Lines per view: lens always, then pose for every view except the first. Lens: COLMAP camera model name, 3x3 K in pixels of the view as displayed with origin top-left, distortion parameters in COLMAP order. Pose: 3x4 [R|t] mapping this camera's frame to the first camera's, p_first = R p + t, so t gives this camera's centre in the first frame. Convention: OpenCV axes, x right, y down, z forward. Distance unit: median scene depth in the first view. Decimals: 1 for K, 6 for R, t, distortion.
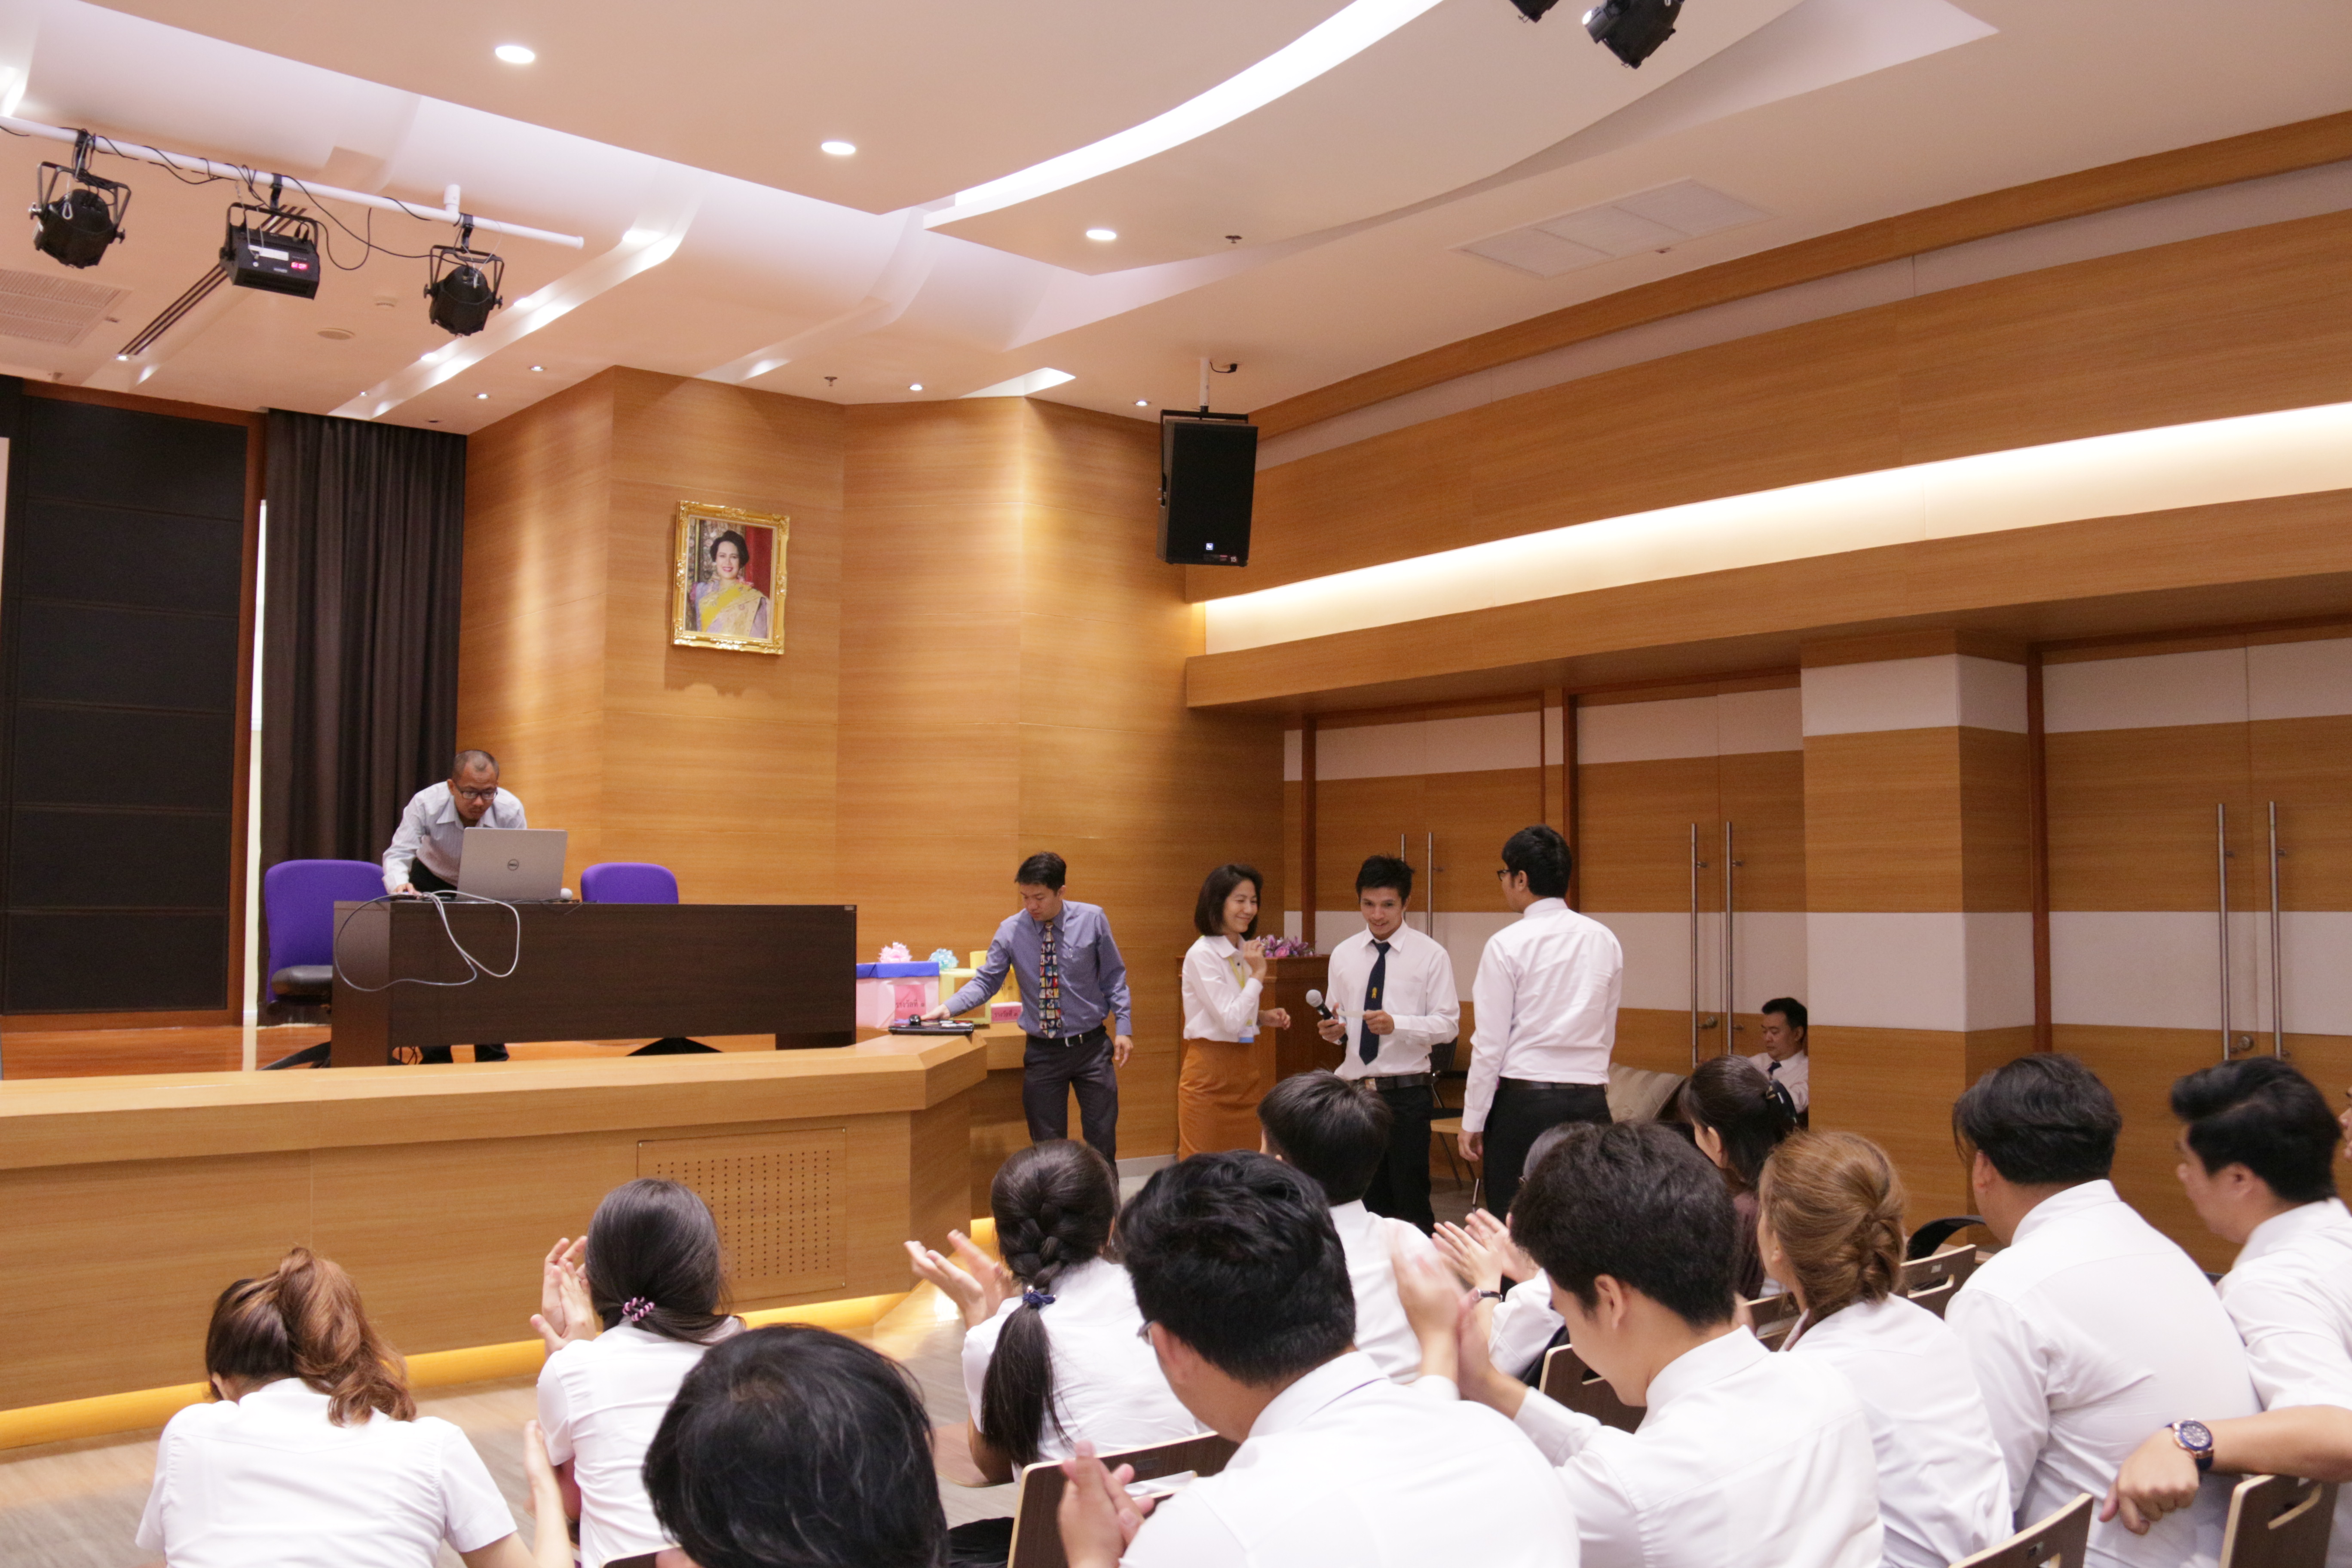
lens RADIAL K [[2059.3, 0, 1176.0], [0, 2059.3, 784.0], [0, 0, 1]] dist [-0.184517, 0.198409]
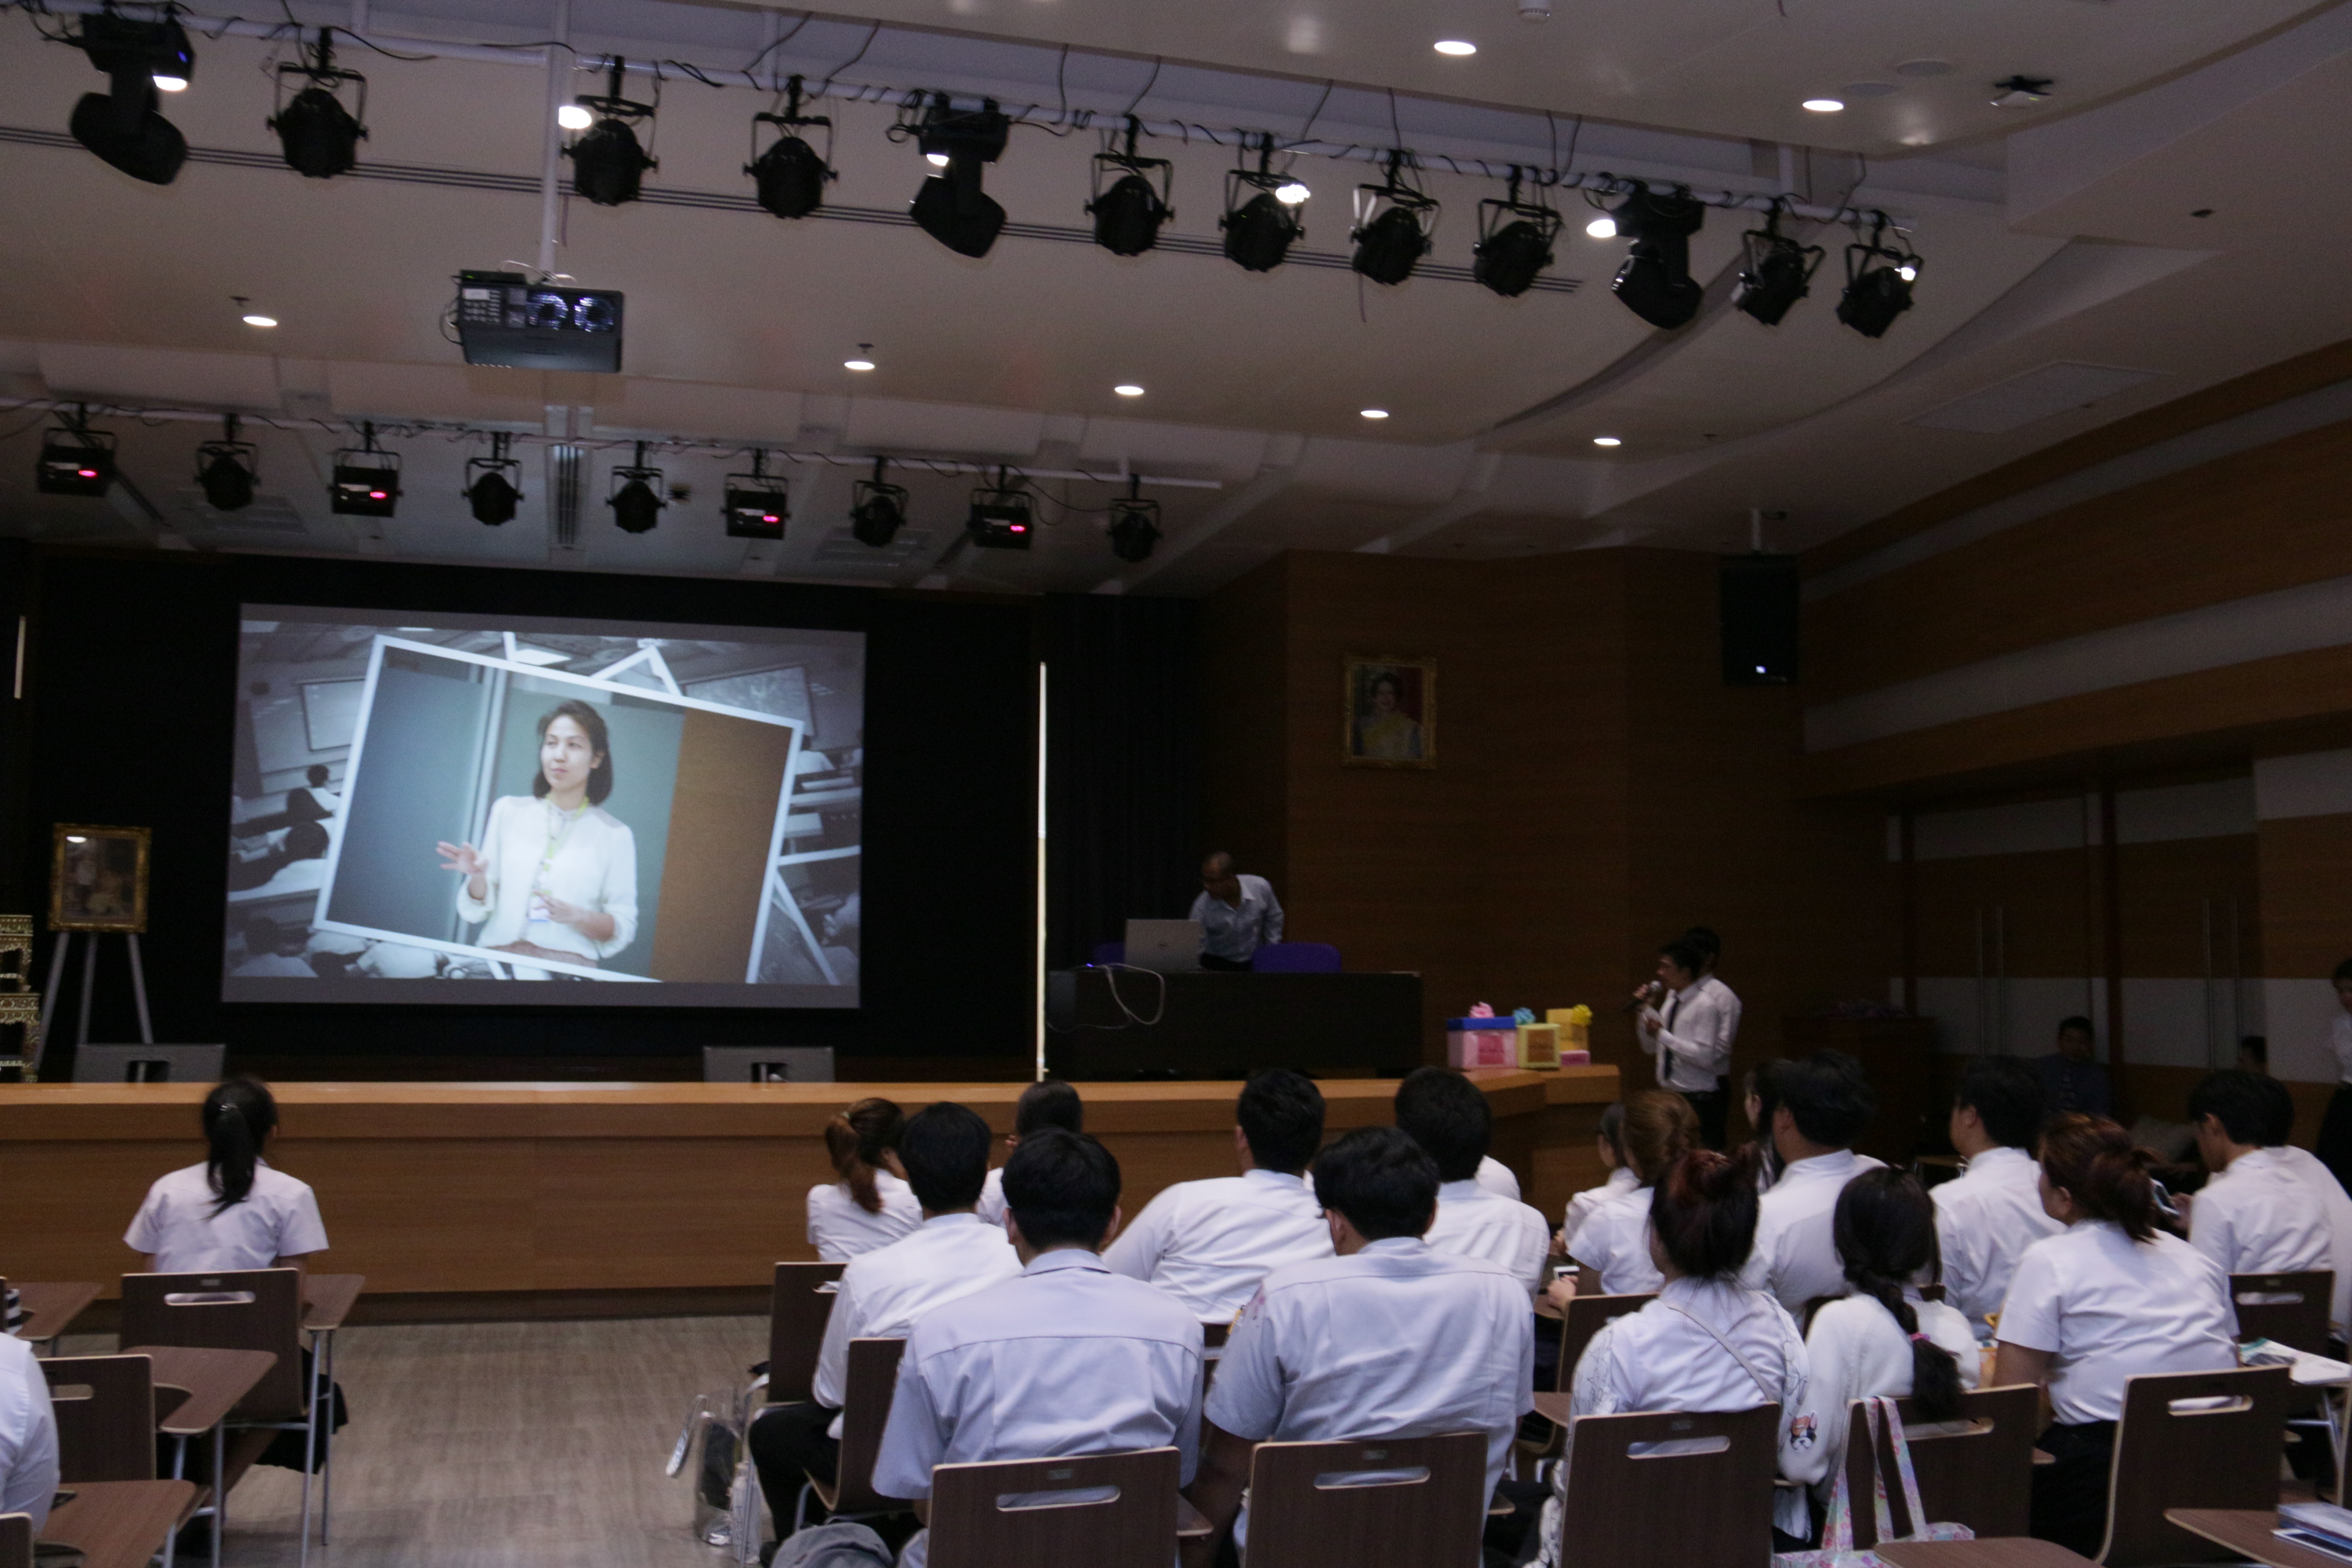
lens RADIAL K [[2126.2, 0, 1170.0], [0, 2126.2, 761.5], [0, 0, 1]] dist [-0.165421, 0.232772]
pose [[0.913313, -0.038362, -0.405448, 0.185793], [0.021235, 0.998685, -0.046659, -0.012762], [0.406705, 0.034005, 0.912926, -0.236156]]
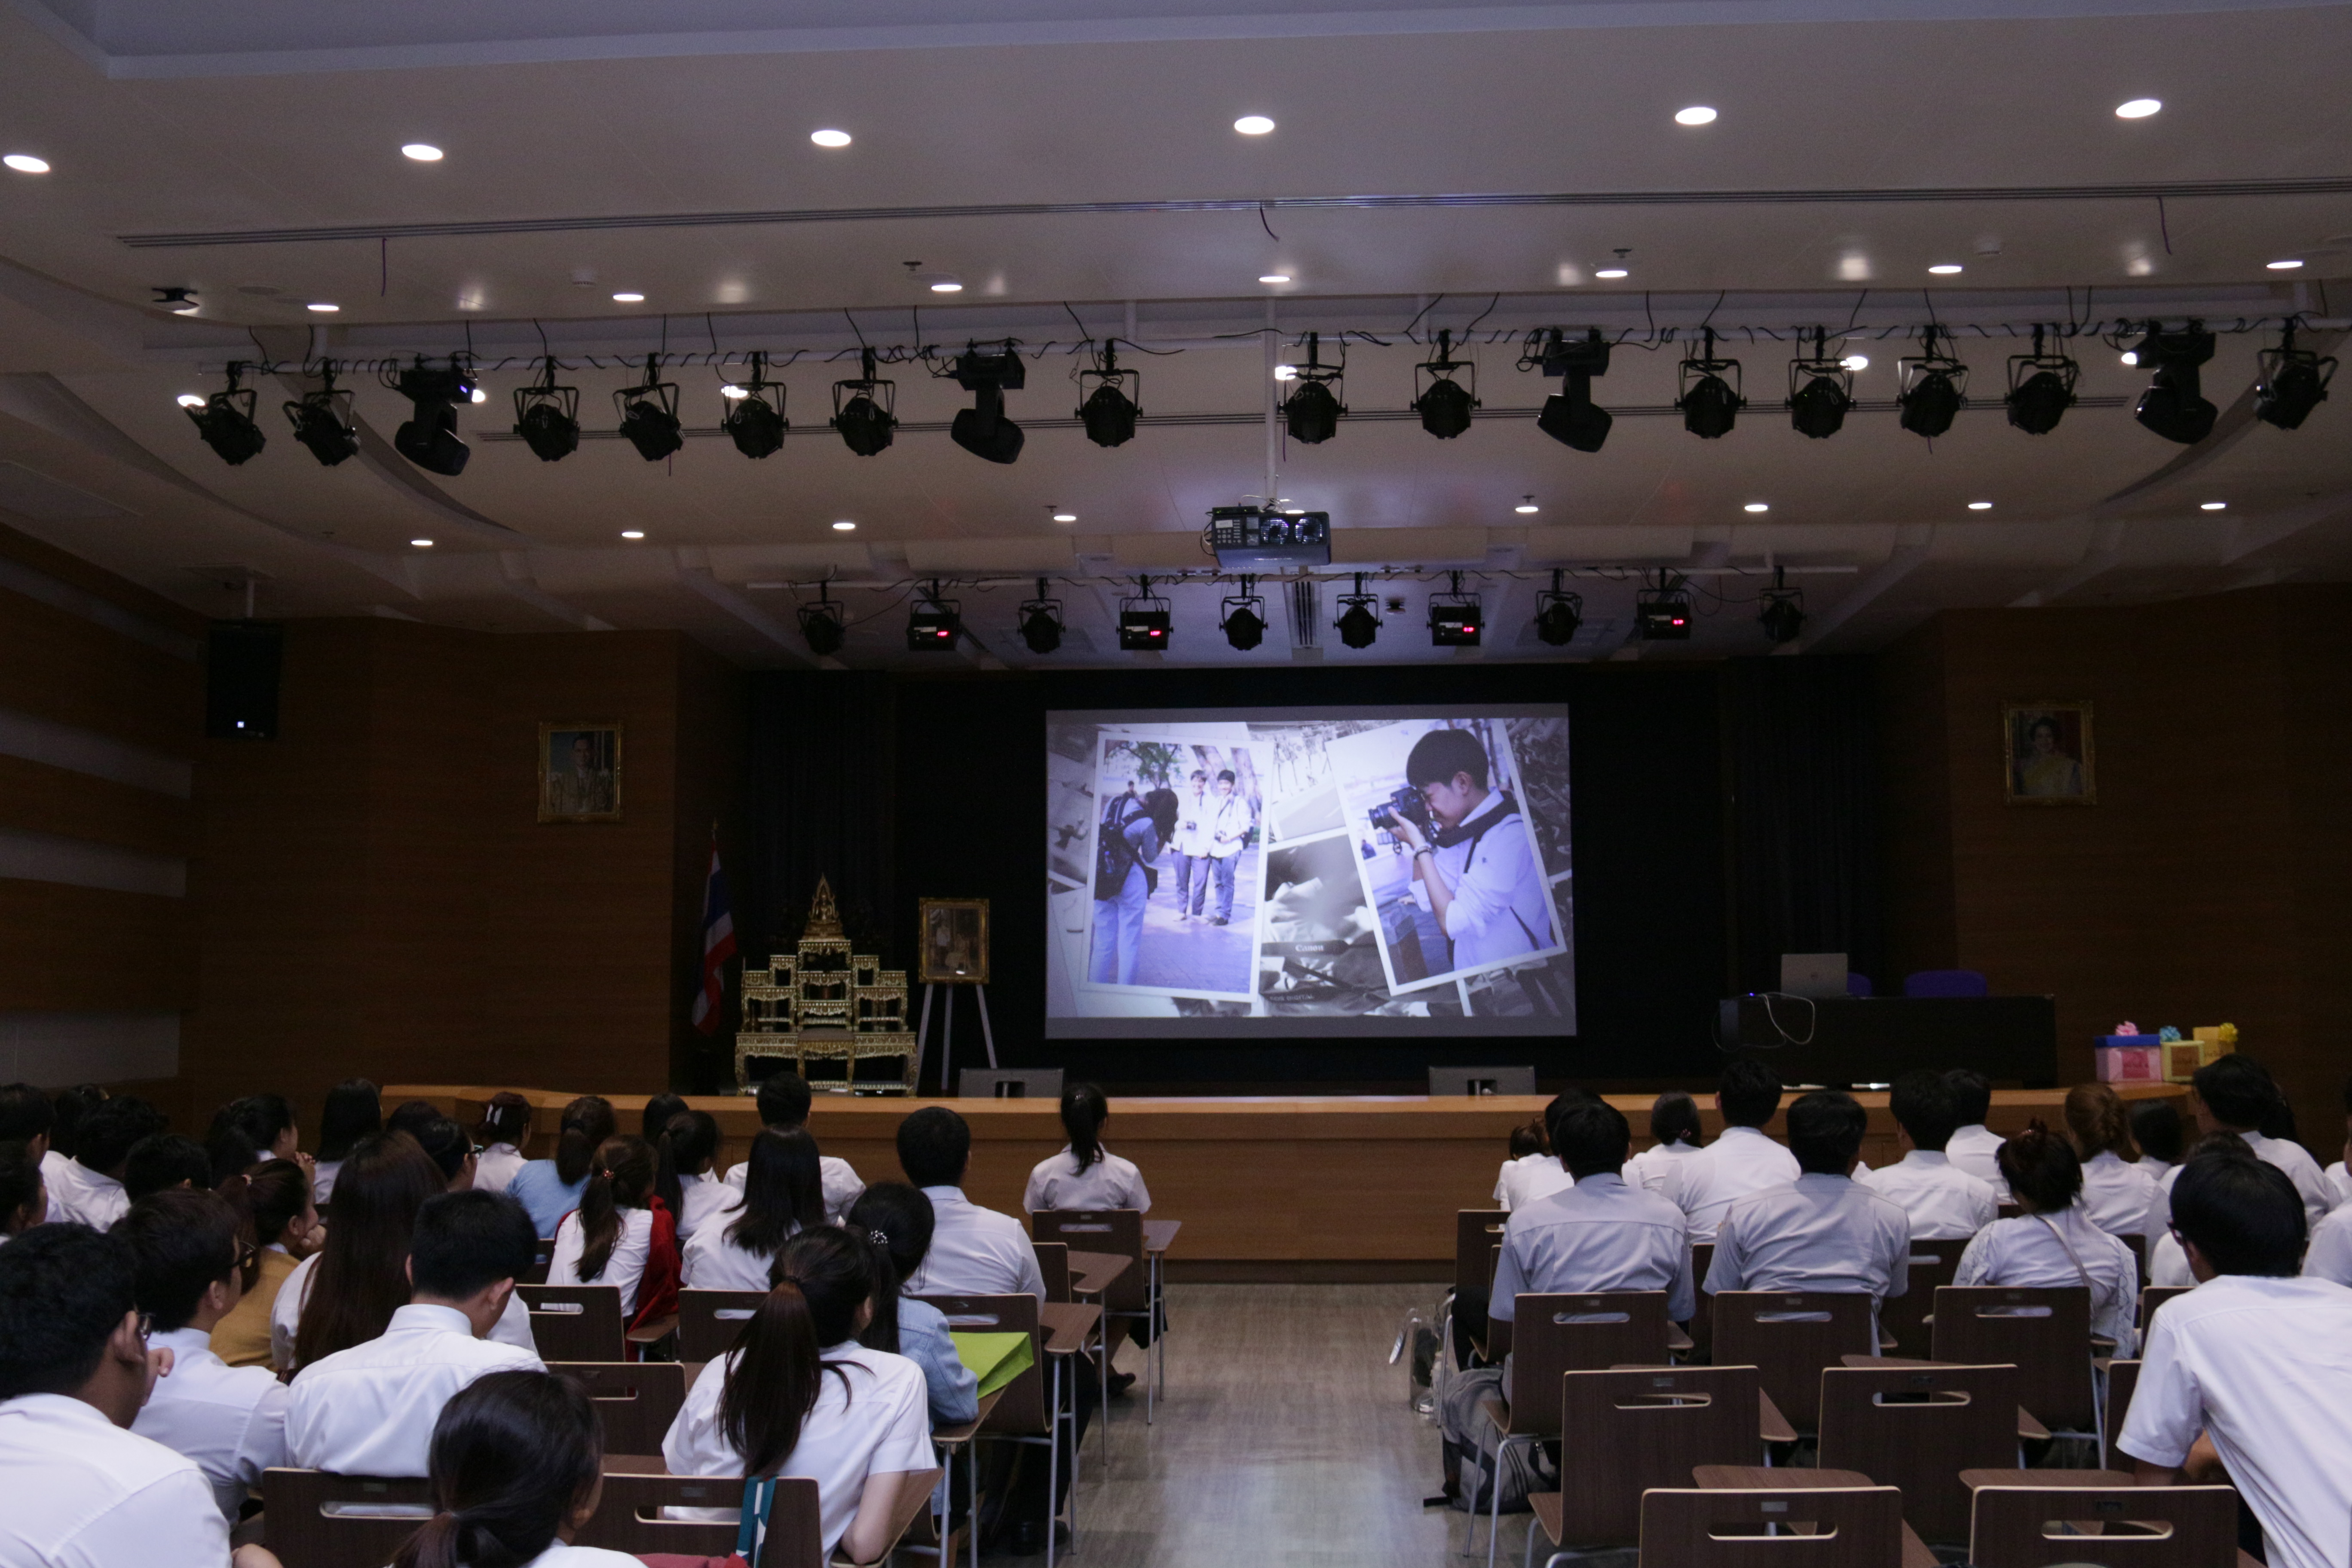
lens RADIAL K [[2126.2, 0, 1170.0], [0, 2126.2, 761.5], [0, 0, 1]] dist [-0.165421, 0.232772]
pose [[0.714588, -0.086791, -0.694141, 0.322848], [0.048420, 0.996030, -0.074692, -0.021097], [0.697868, 0.019764, 0.715953, -0.386718]]
